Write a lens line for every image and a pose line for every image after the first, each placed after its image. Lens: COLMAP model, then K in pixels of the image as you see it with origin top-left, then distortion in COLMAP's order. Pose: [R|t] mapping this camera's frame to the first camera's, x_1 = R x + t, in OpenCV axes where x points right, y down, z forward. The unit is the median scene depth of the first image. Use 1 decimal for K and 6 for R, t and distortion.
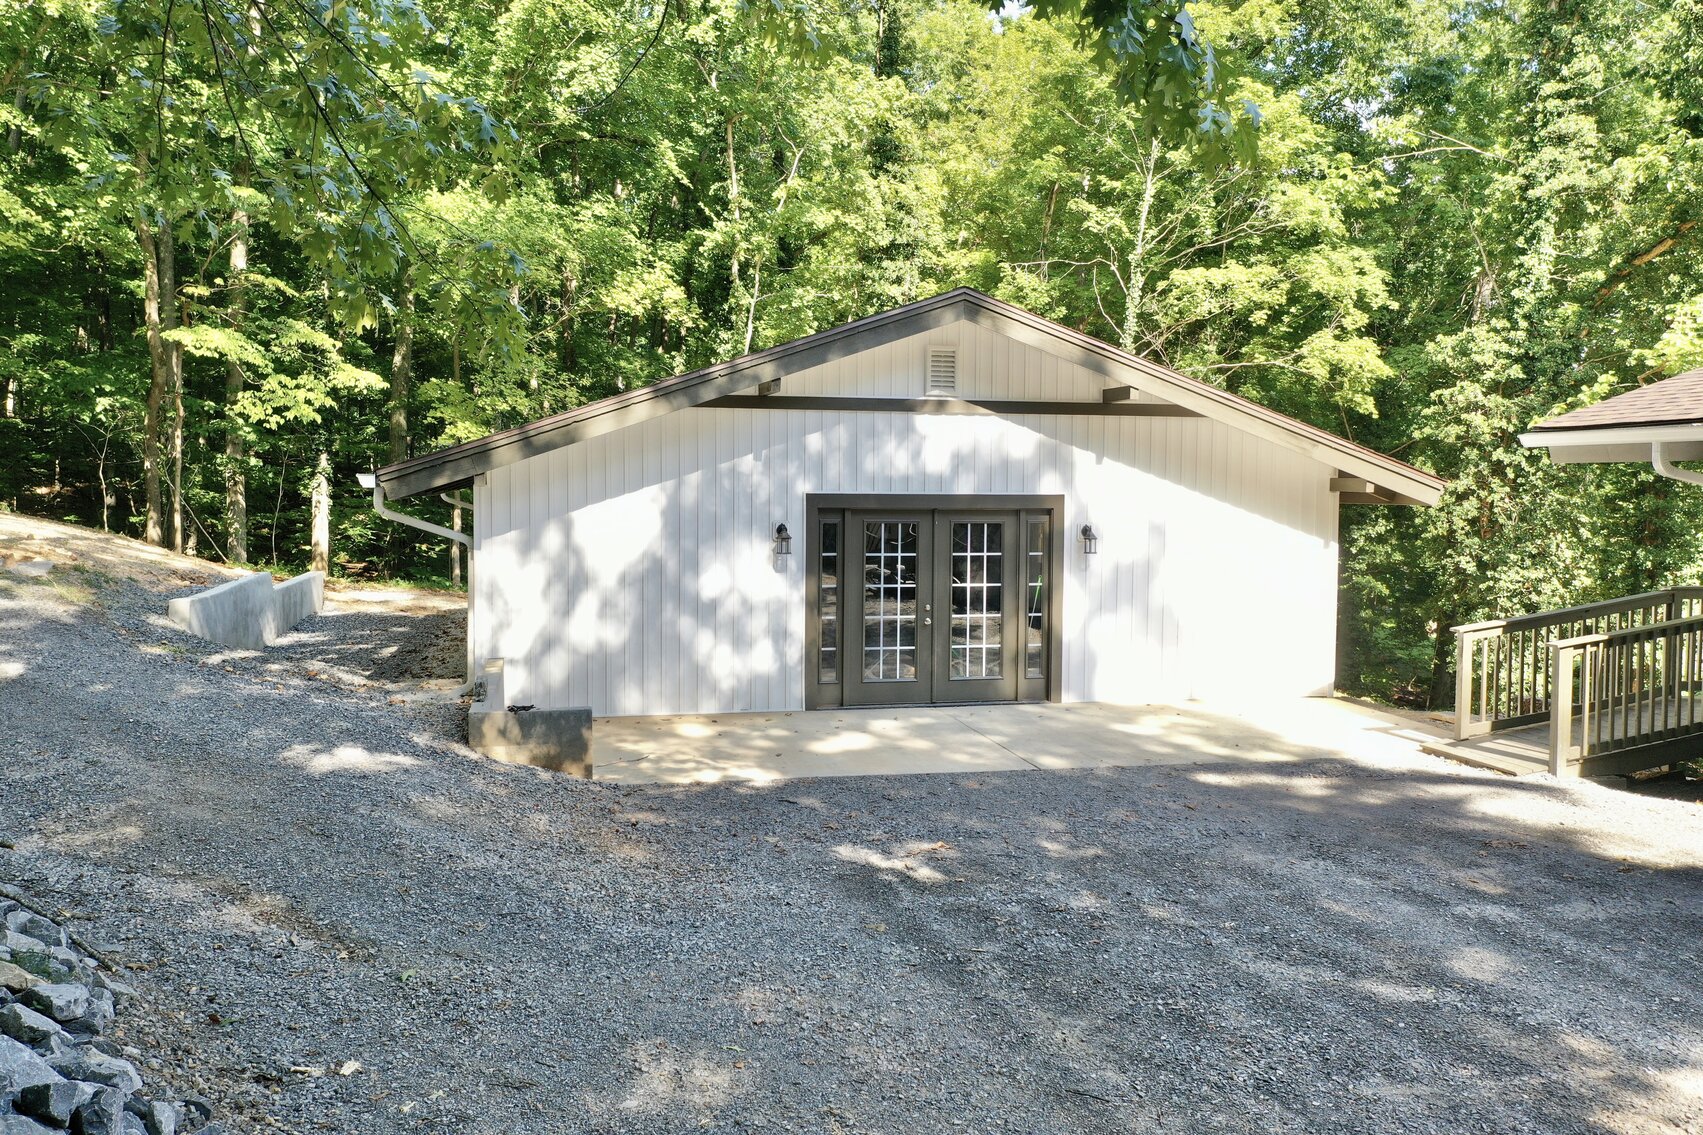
lens RADIAL K [[1350.8, 0, 851.5], [0, 1350.8, 567.5], [0, 0, 1]] dist [0.005268, 0.007174]
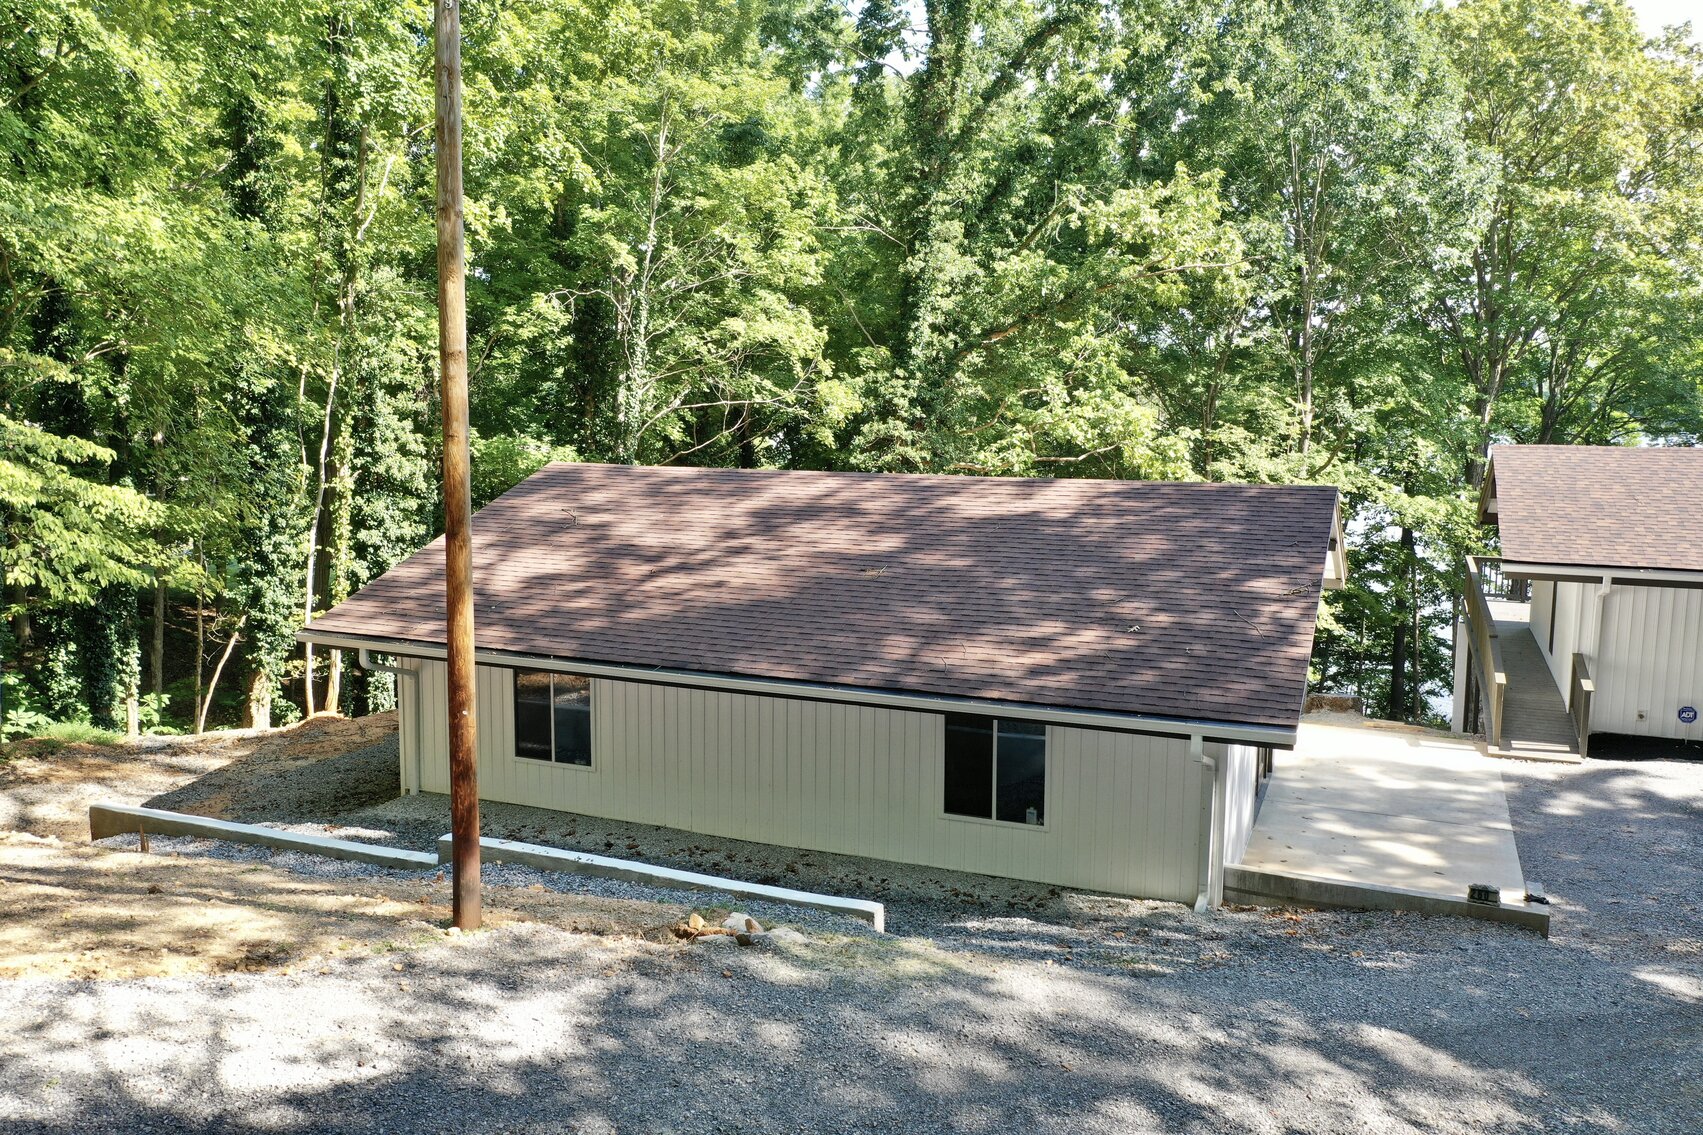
lens RADIAL K [[1350.8, 0, 851.5], [0, 1350.8, 567.5], [0, 0, 1]] dist [0.005268, 0.007174]
pose [[0.586099, -0.114637, 0.802088, -1.155083], [0.046839, 0.993079, 0.107707, -0.269366], [-0.808884, -0.025558, 0.587412, 0.559554]]
